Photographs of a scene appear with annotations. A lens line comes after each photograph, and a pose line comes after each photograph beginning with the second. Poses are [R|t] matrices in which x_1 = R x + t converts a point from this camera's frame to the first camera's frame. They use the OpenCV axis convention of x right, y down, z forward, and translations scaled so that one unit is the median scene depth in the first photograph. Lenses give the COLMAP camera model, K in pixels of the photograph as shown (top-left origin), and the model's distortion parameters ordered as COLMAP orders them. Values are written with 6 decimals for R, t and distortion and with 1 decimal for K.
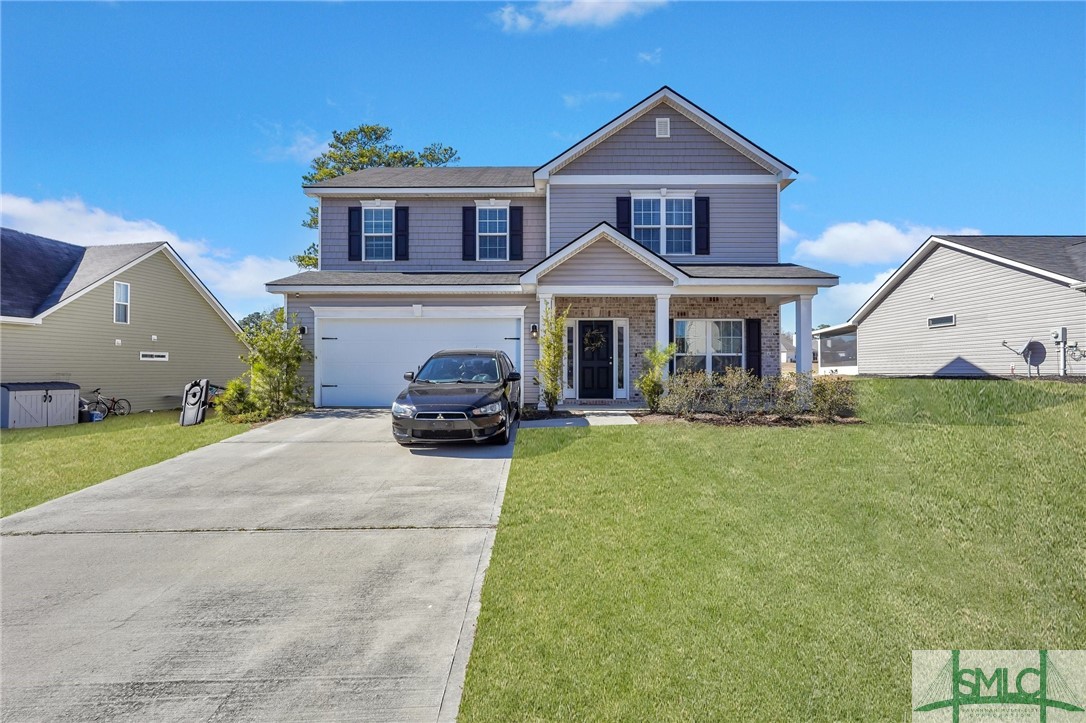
lens RADIAL K [[523.8, 0, 542.8], [0, 523.8, 364.0], [0, 0, 1]] dist [-0.009962, 0.000088]
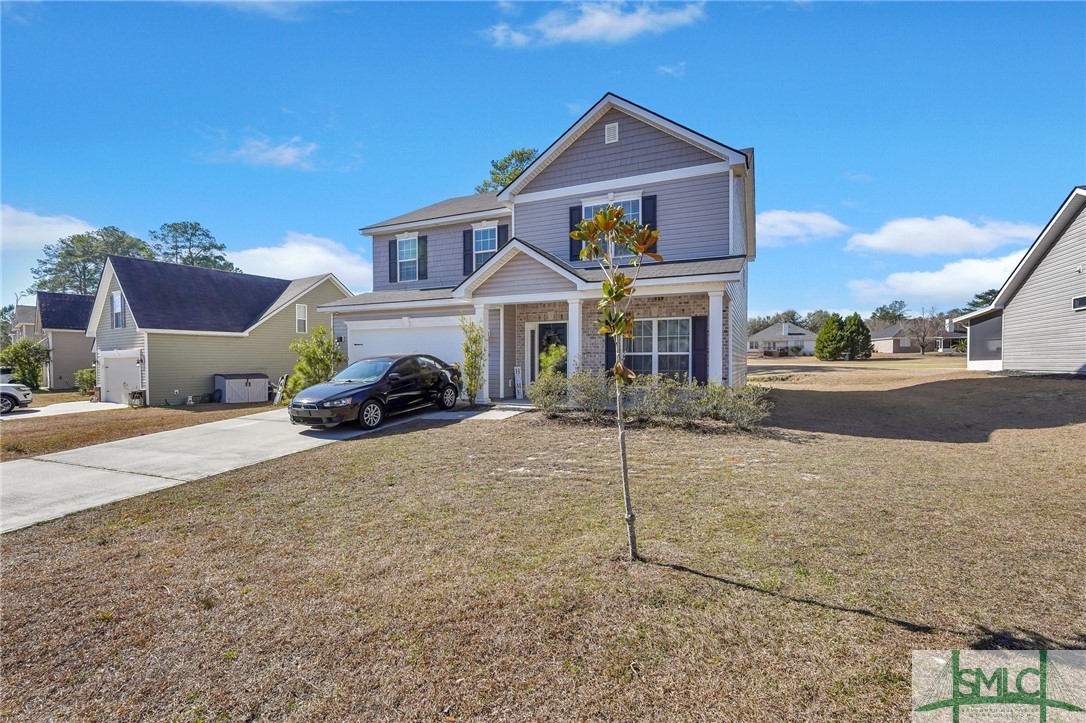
lens RADIAL K [[496.4, 0, 541.8], [0, 496.4, 367.2], [0, 0, 1]] dist [-0.012272, -0.000092]
pose [[0.905679, 0.004106, -0.423945, 0.519403], [0.007975, 0.999611, 0.026719, -0.019421], [0.423889, -0.027580, 0.905294, 0.047923]]
